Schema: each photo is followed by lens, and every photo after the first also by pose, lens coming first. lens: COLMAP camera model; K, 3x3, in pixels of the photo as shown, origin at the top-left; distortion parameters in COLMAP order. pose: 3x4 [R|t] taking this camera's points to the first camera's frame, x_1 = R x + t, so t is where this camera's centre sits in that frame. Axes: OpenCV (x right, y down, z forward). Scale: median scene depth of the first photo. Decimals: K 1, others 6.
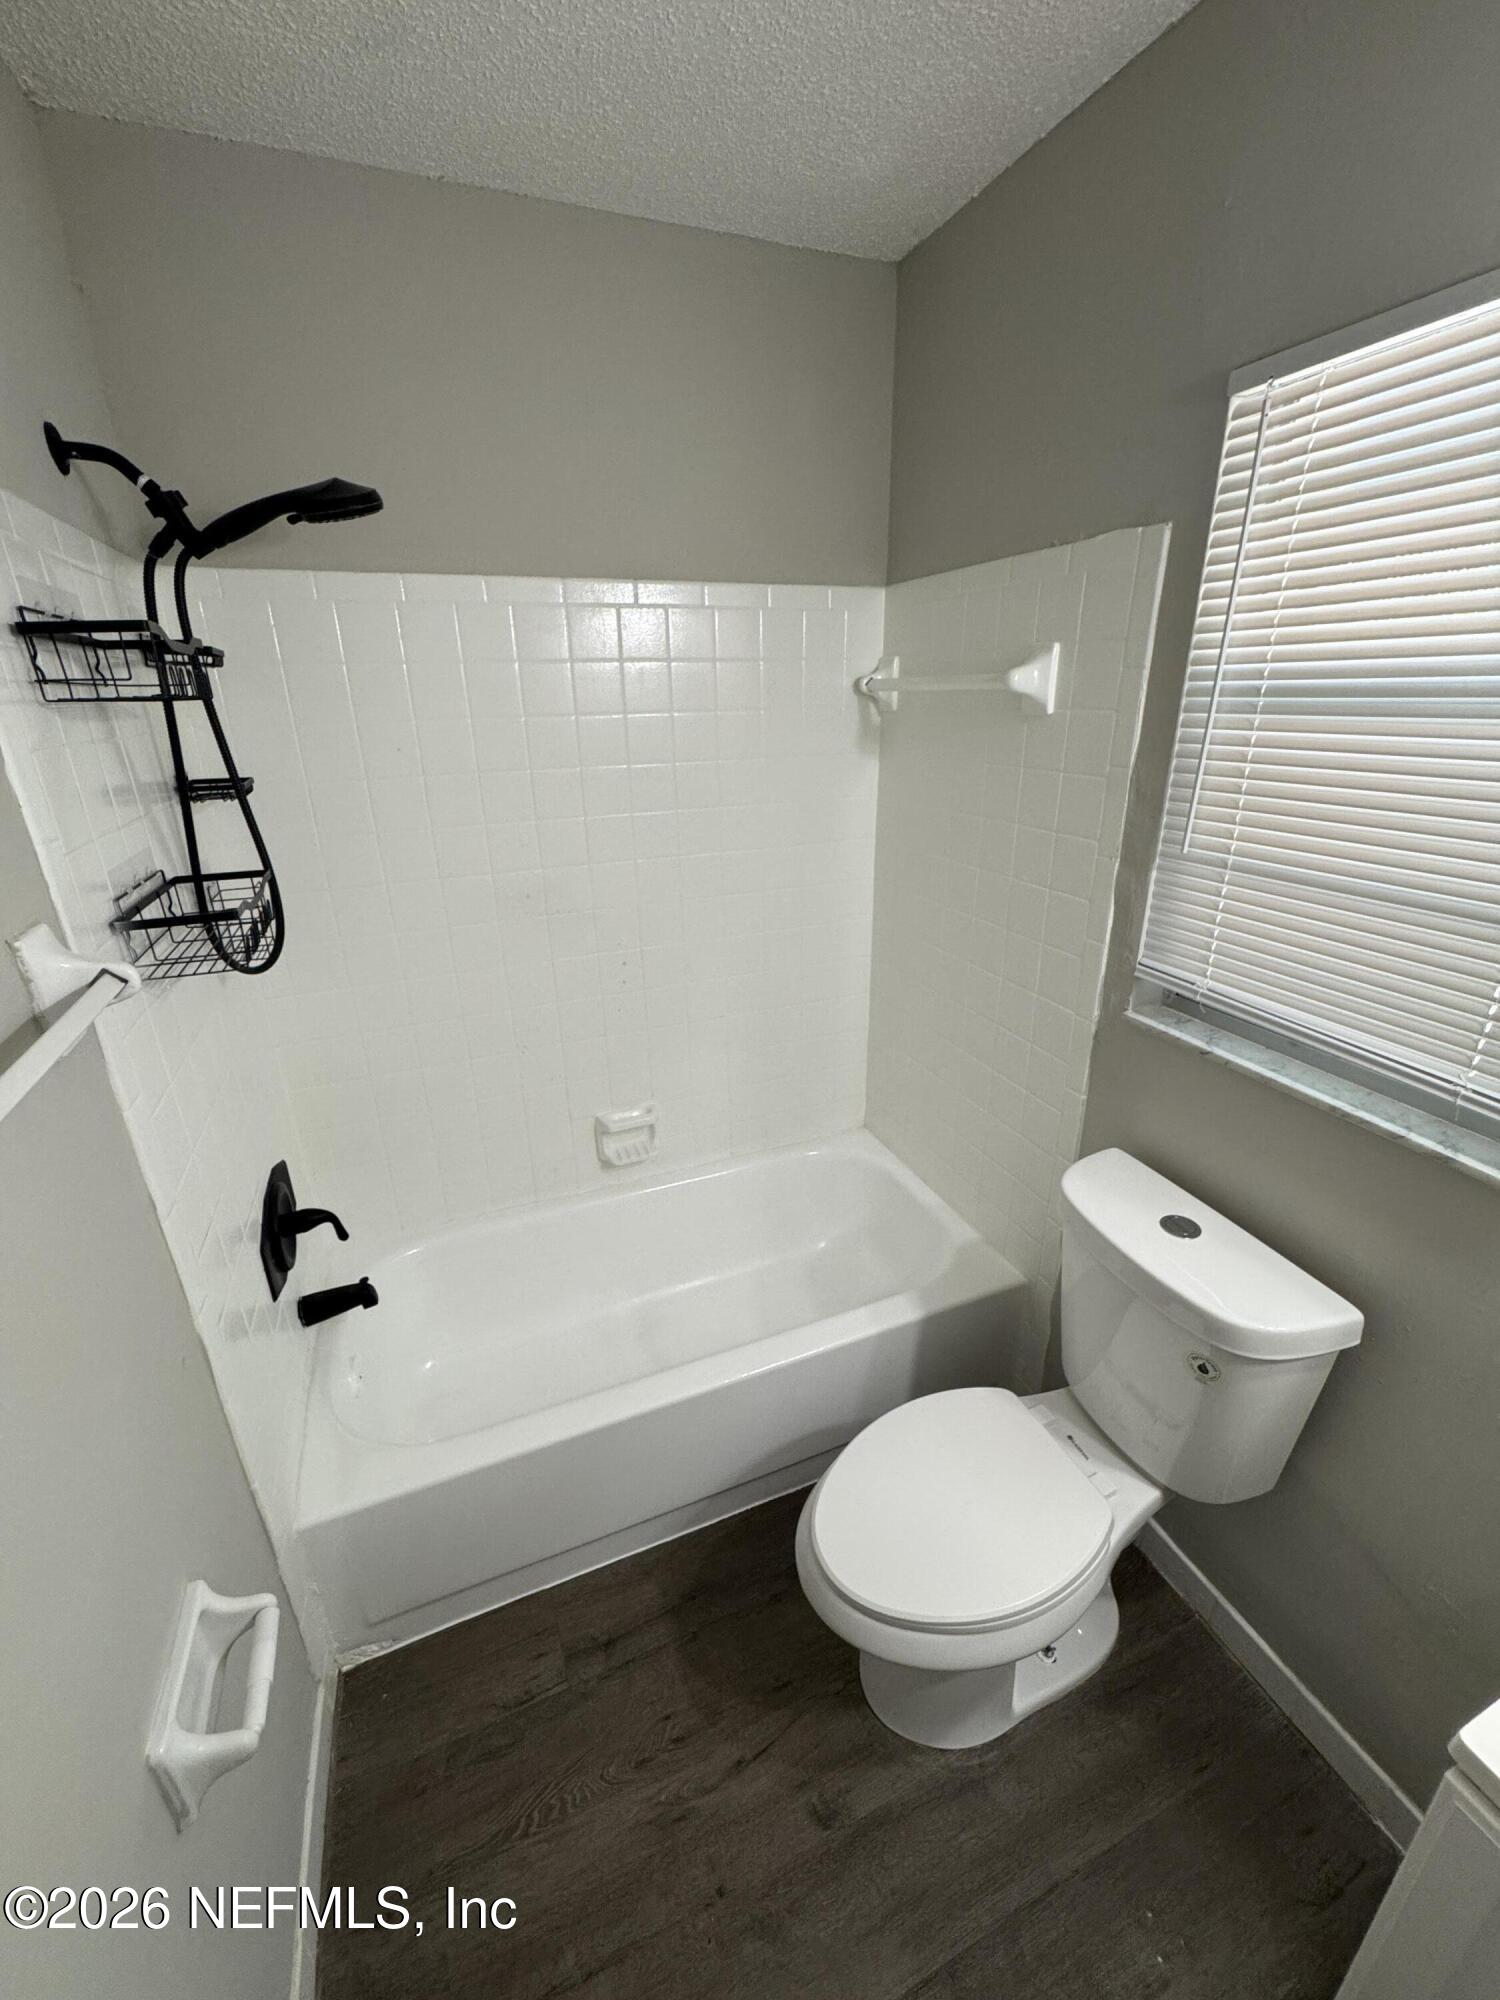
lens RADIAL K [[805.7, 0, 760.5], [0, 805.7, 1006.3], [0, 0, 1]] dist [-0.001686, -0.000128]
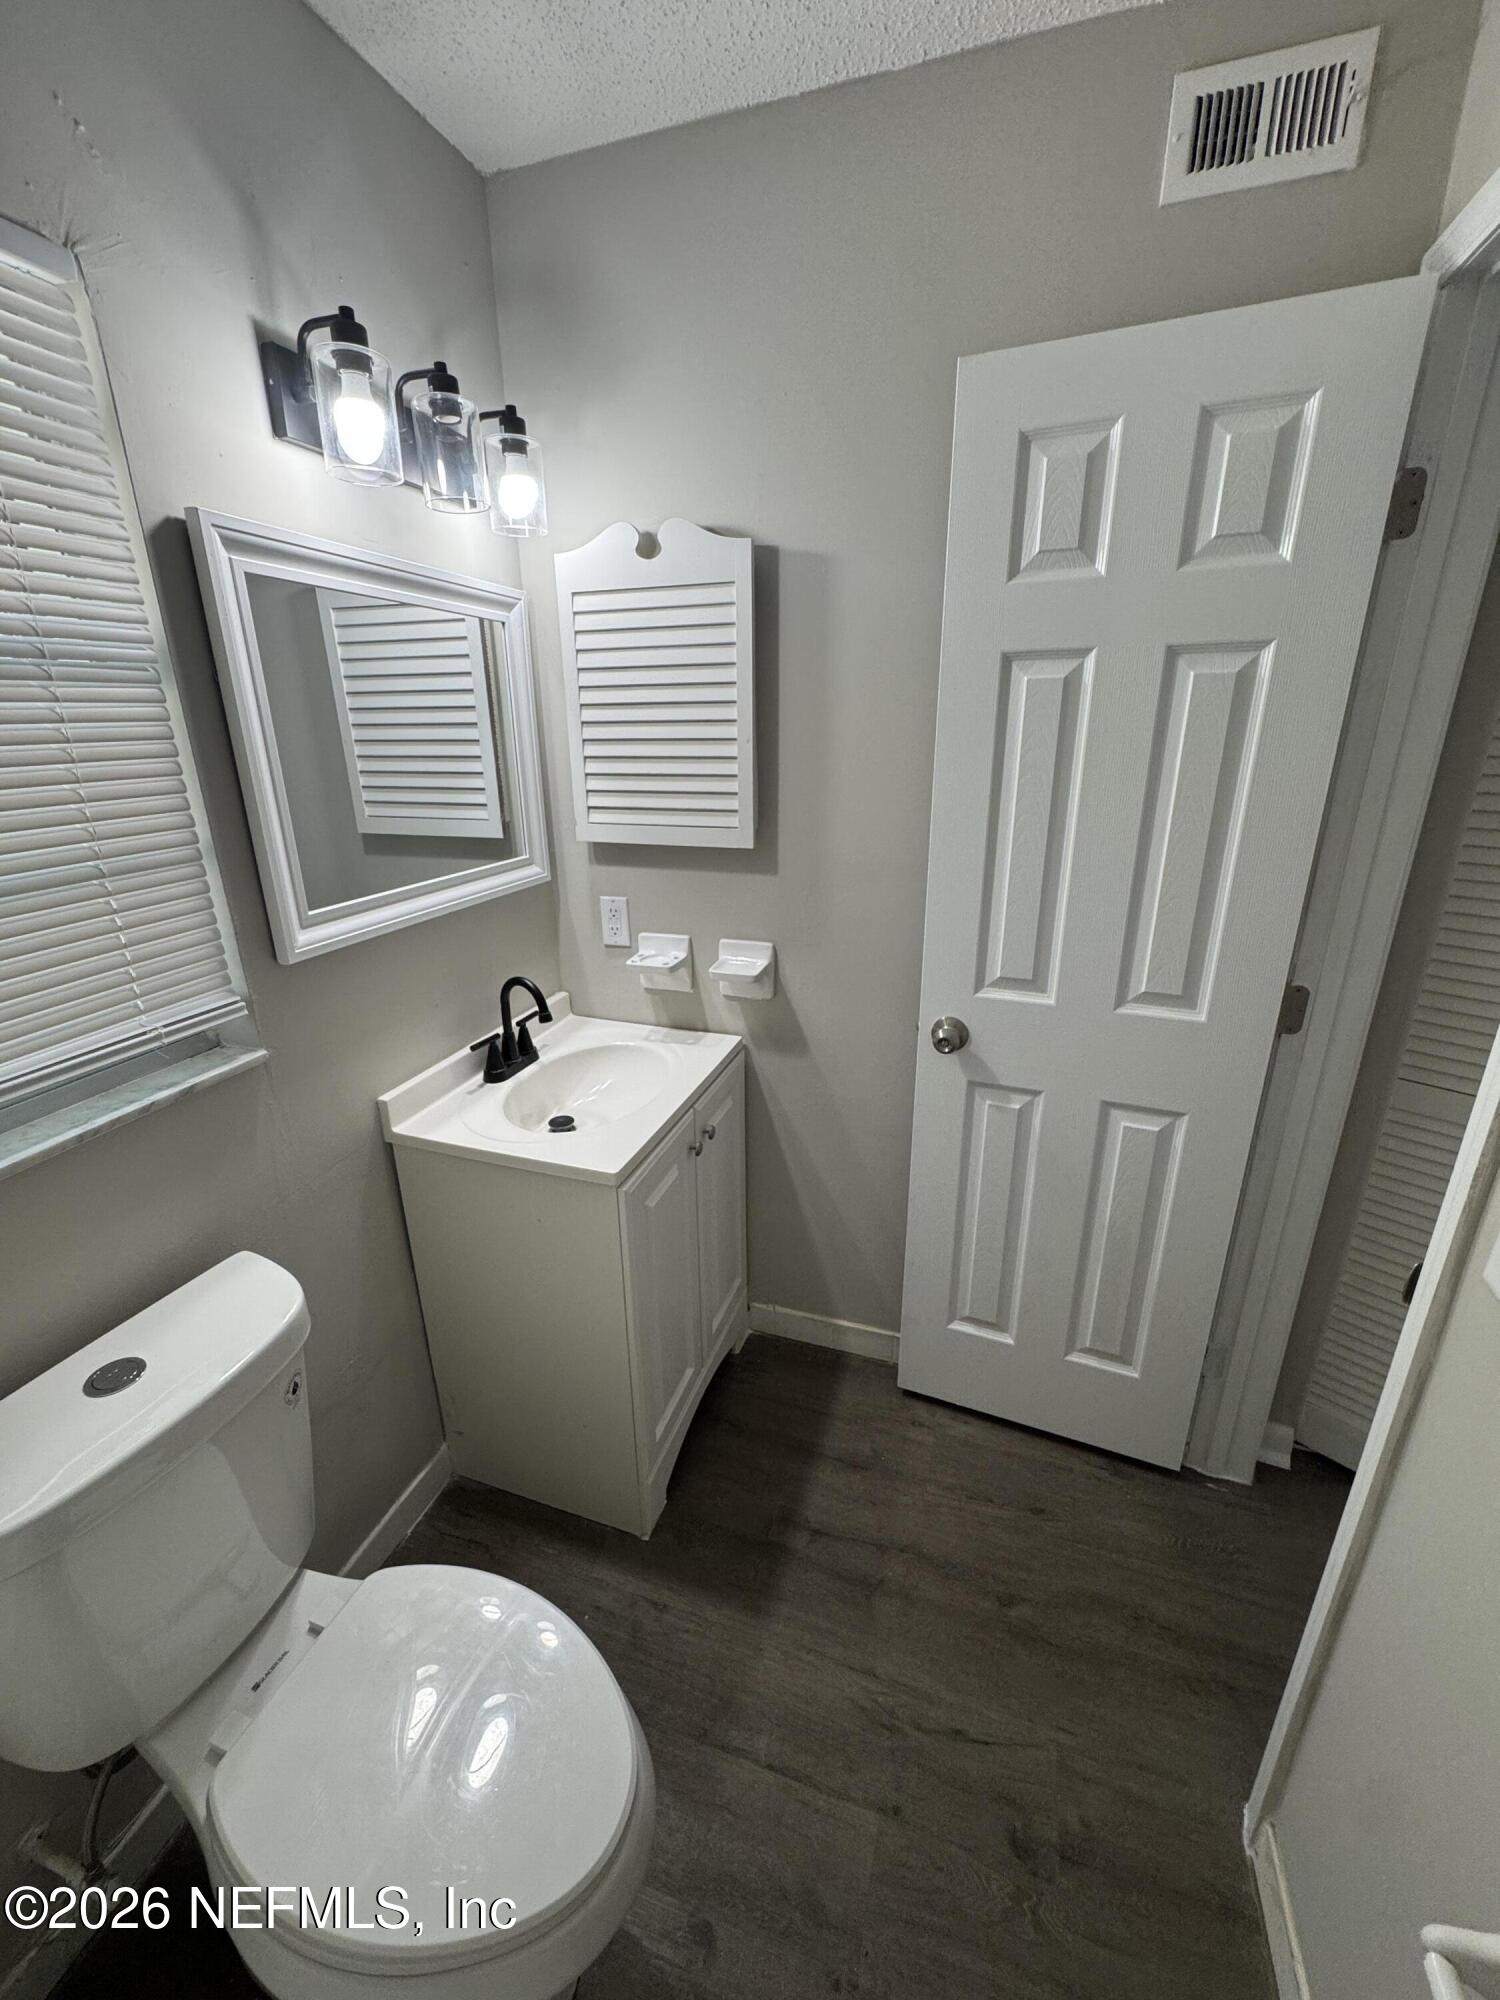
lens RADIAL K [[805.7, 0, 757.8], [0, 805.7, 987.3], [0, 0, 1]] dist [-0.001686, -0.000128]
pose [[-0.746244, -0.197142, 0.635811, -0.349491], [0.264831, 0.788374, 0.555275, -0.290499], [-0.610725, 0.582753, -0.536110, 0.940657]]
